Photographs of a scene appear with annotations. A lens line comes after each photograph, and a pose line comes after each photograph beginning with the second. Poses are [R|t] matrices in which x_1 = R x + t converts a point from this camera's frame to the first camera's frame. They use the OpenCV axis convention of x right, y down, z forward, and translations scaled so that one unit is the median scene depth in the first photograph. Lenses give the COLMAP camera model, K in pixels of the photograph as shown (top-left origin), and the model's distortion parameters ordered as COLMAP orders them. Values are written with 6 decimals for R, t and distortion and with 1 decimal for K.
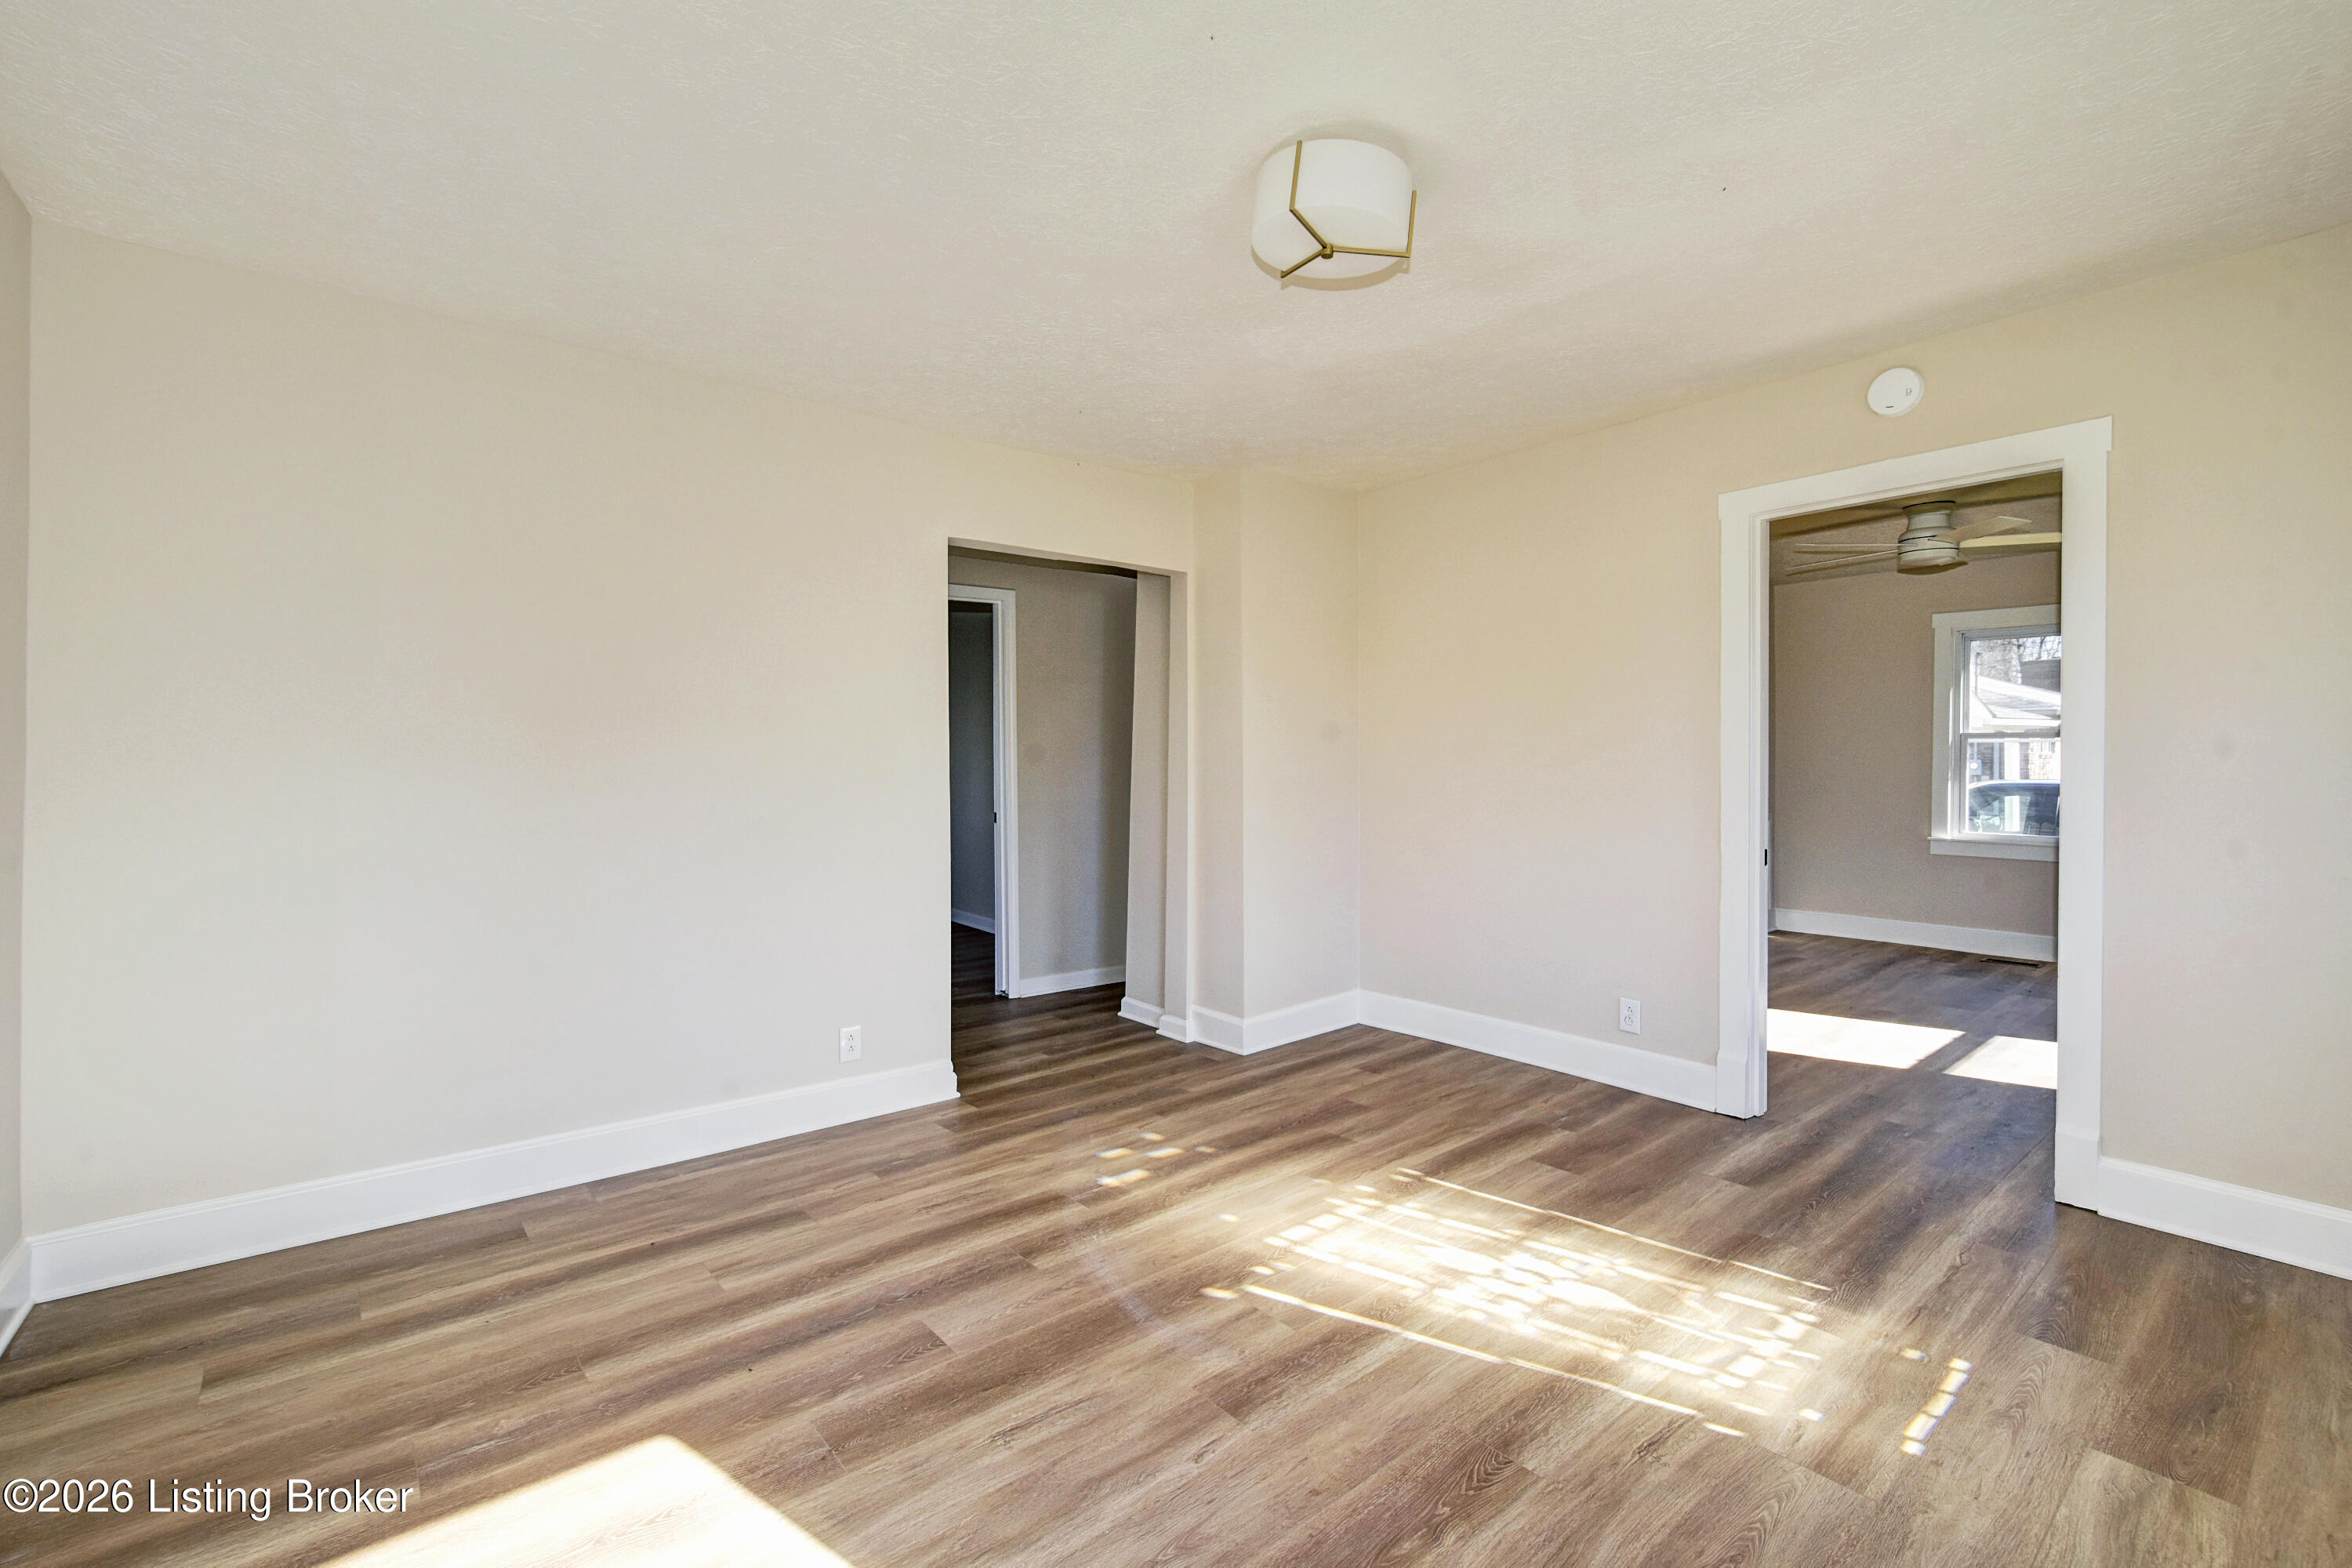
lens RADIAL K [[1029.5, 0, 1168.1], [0, 1029.5, 767.1], [0, 0, 1]] dist [0.003695, -0.003665]
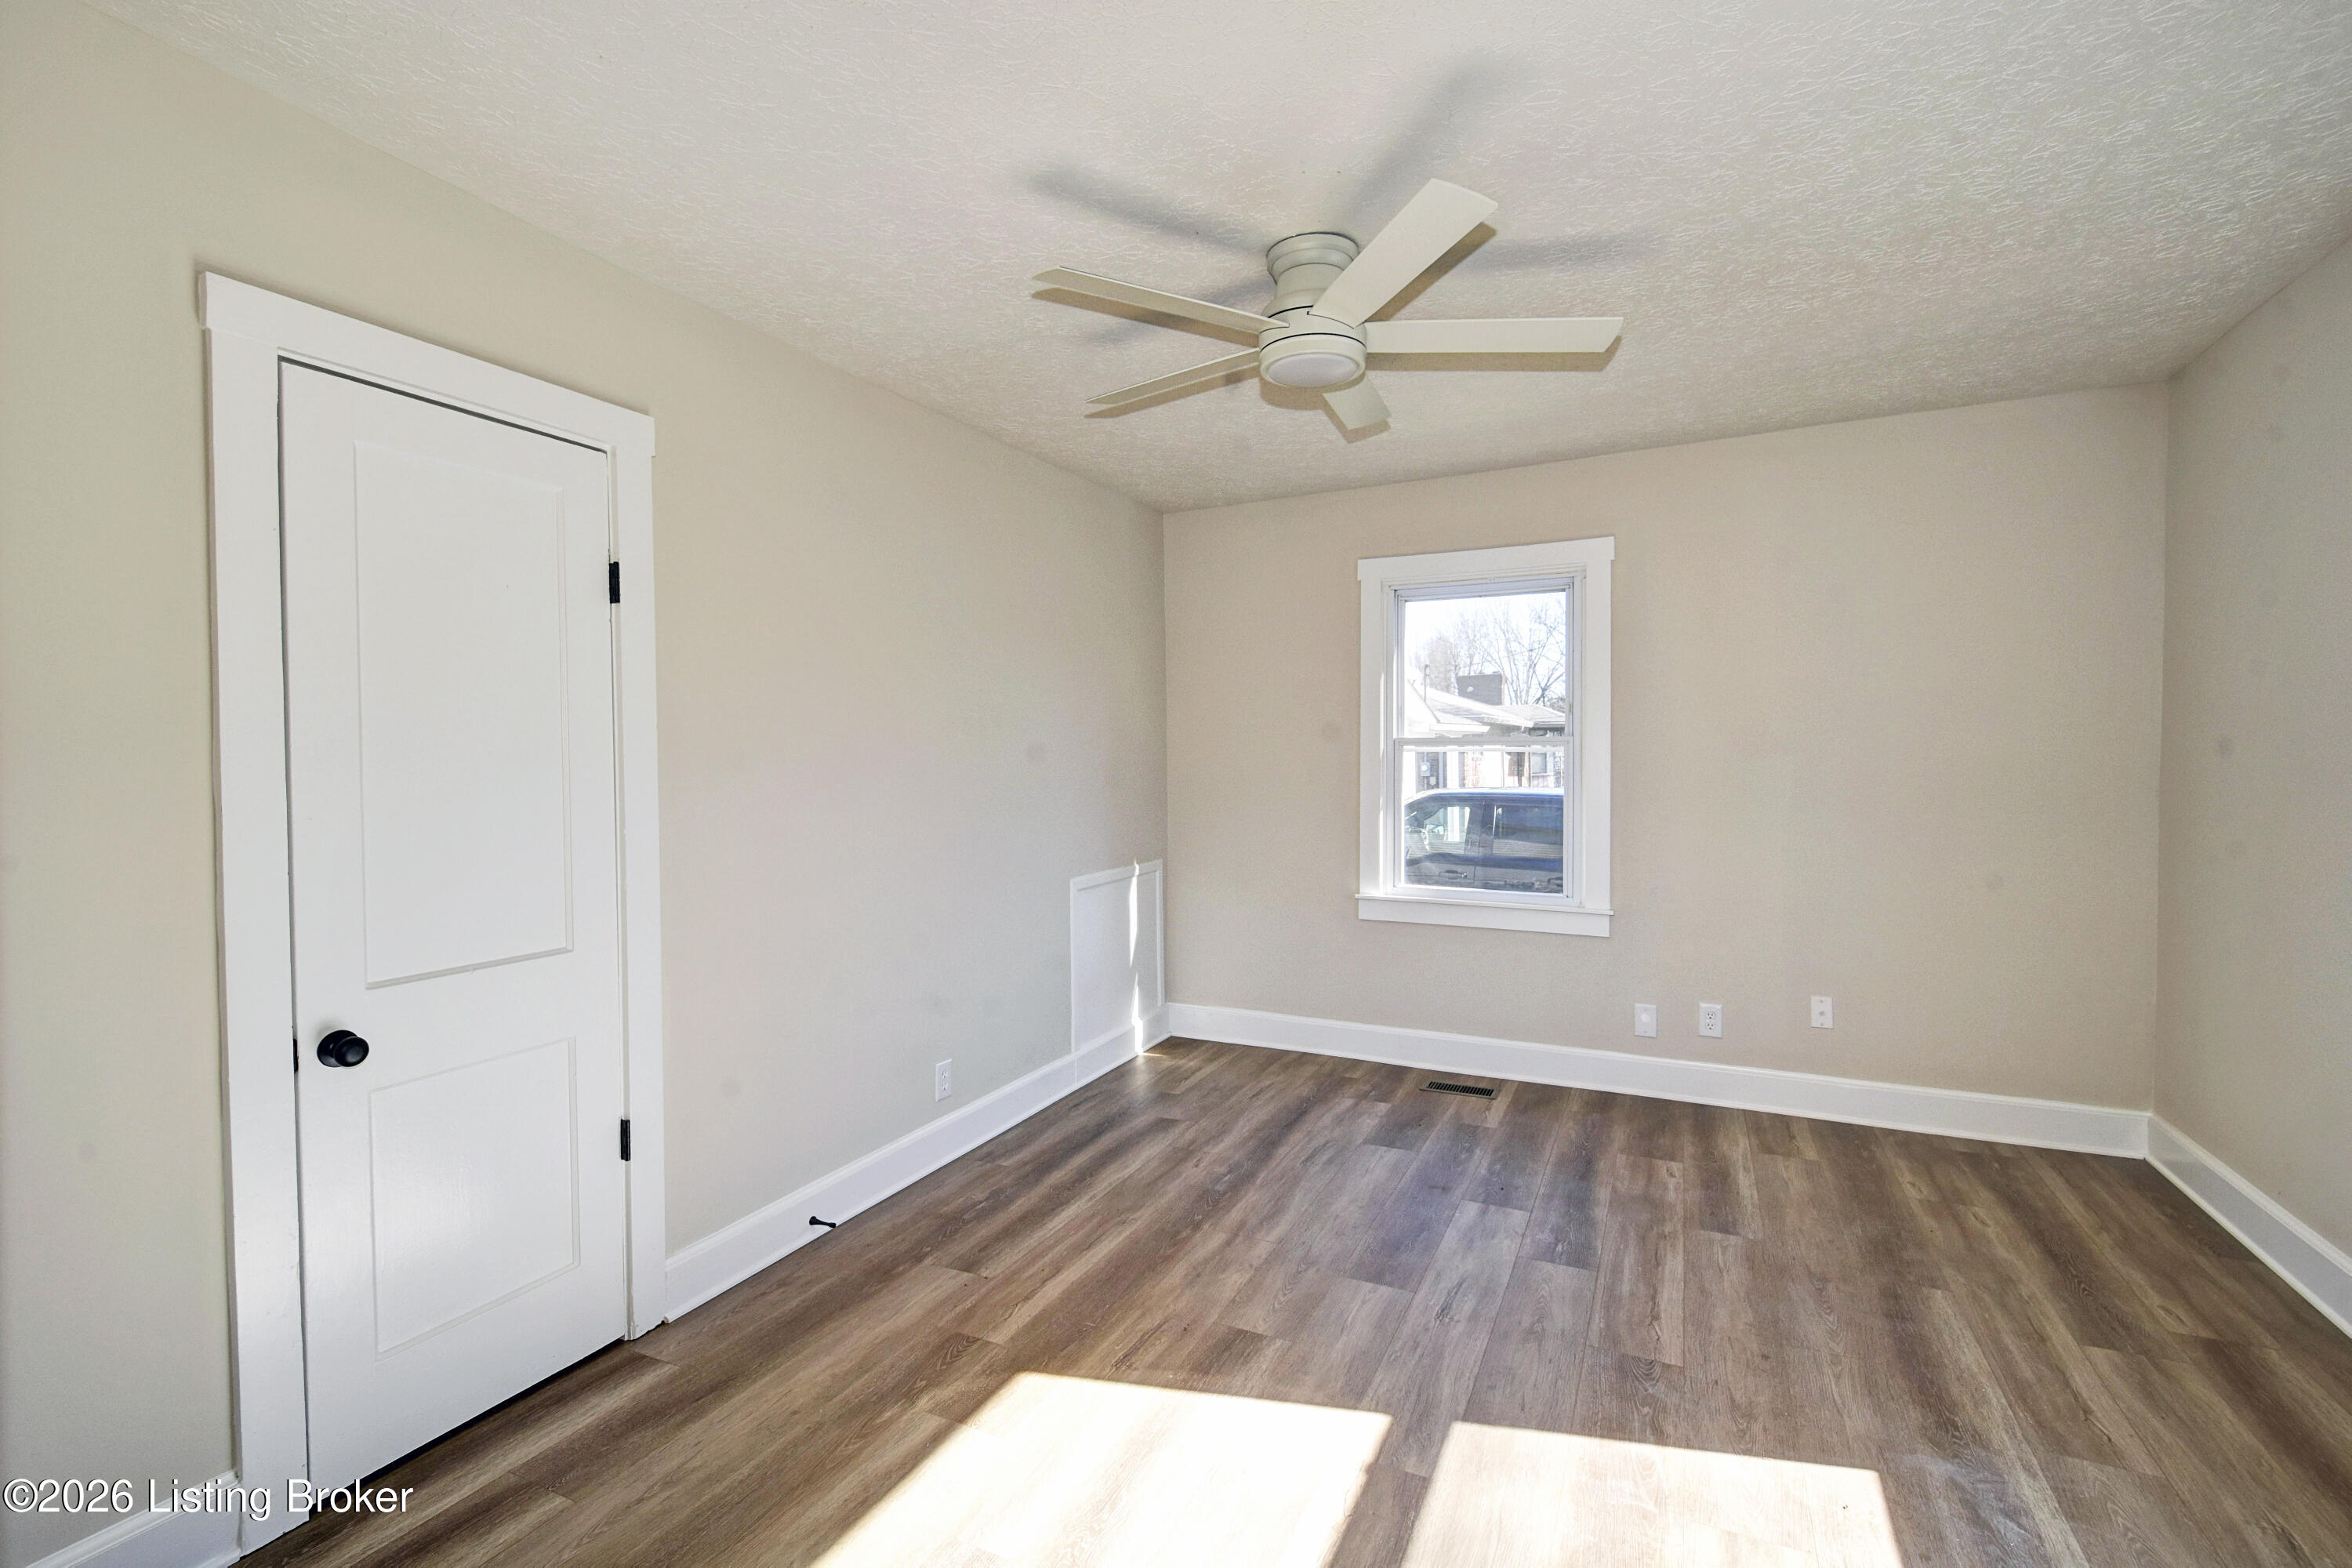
lens RADIAL K [[1029.5, 0, 1180.0], [0, 1029.5, 771.2], [0, 0, 1]] dist [0.003695, -0.003665]
pose [[0.909581, -0.007012, 0.415467, 0.821883], [0.007756, 0.999970, -0.000104, -0.029700], [-0.415453, 0.003317, 0.909608, 1.012743]]
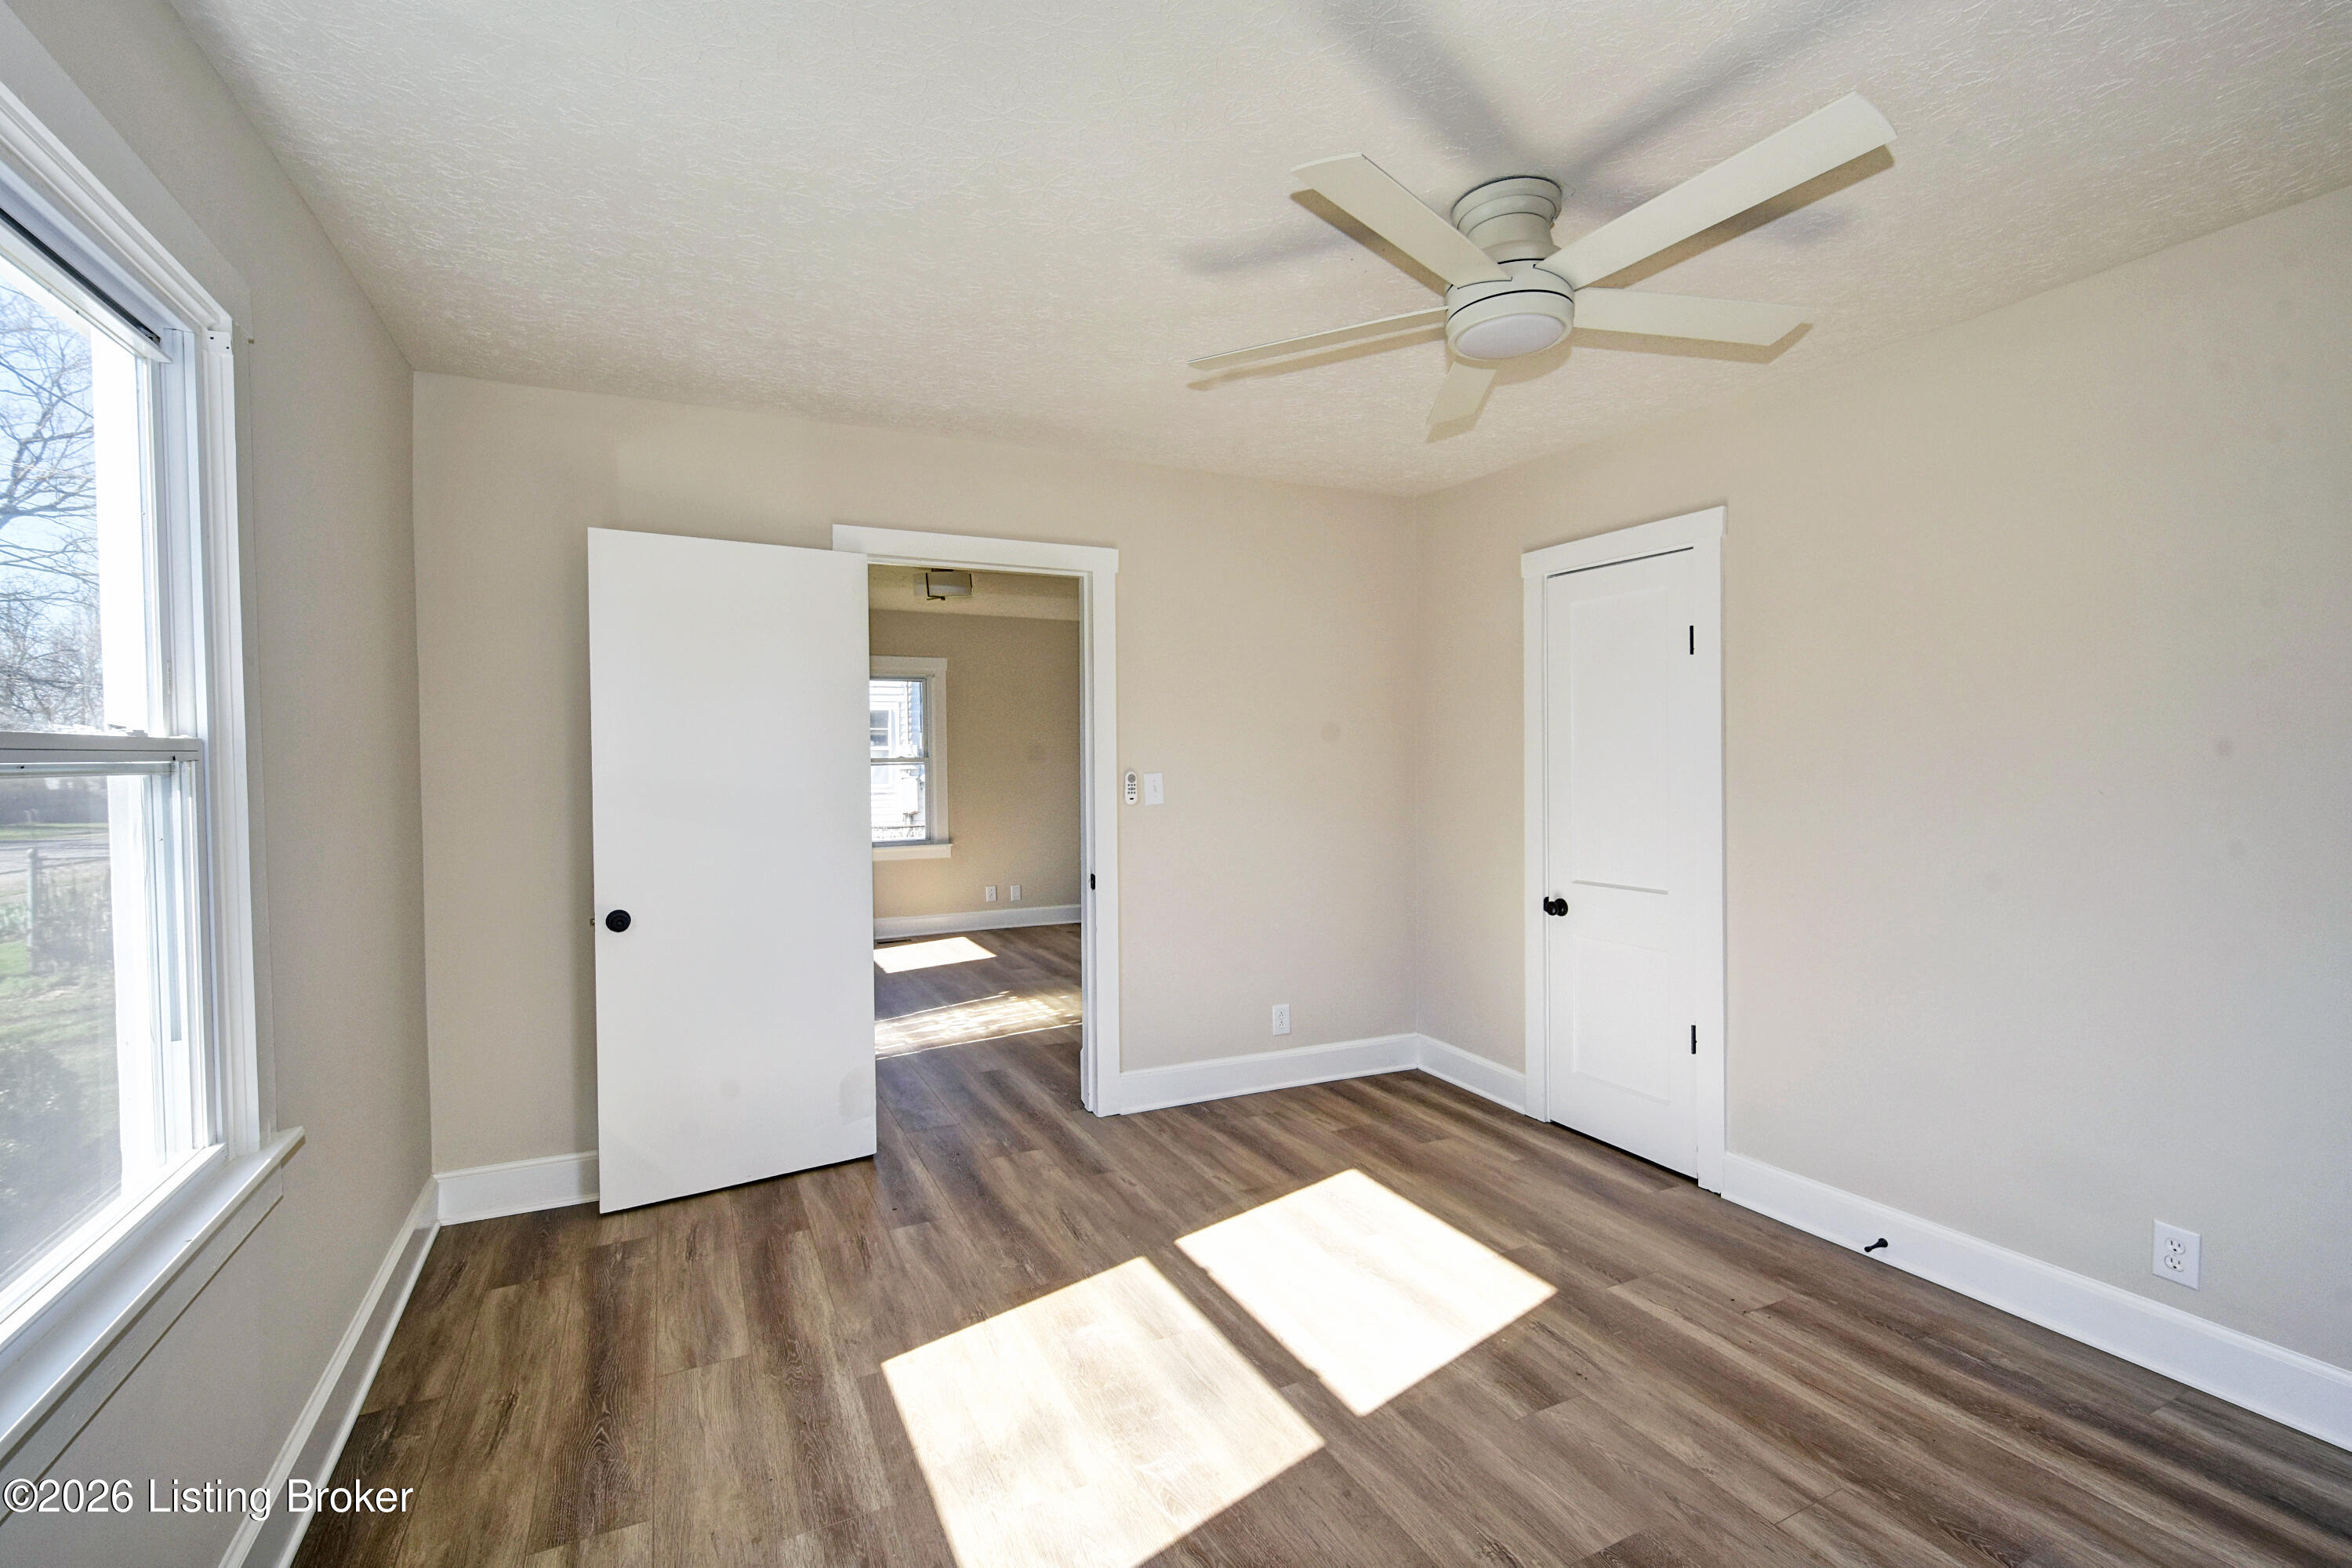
lens RADIAL K [[1029.5, 0, 1186.8], [0, 1029.5, 774.9], [0, 0, 1]] dist [0.003695, -0.003665]
pose [[-0.218156, 0.024121, -0.975616, 1.965936], [0.000983, 0.999699, 0.024497, -0.061580], [0.975914, 0.004385, -0.218114, 1.626440]]
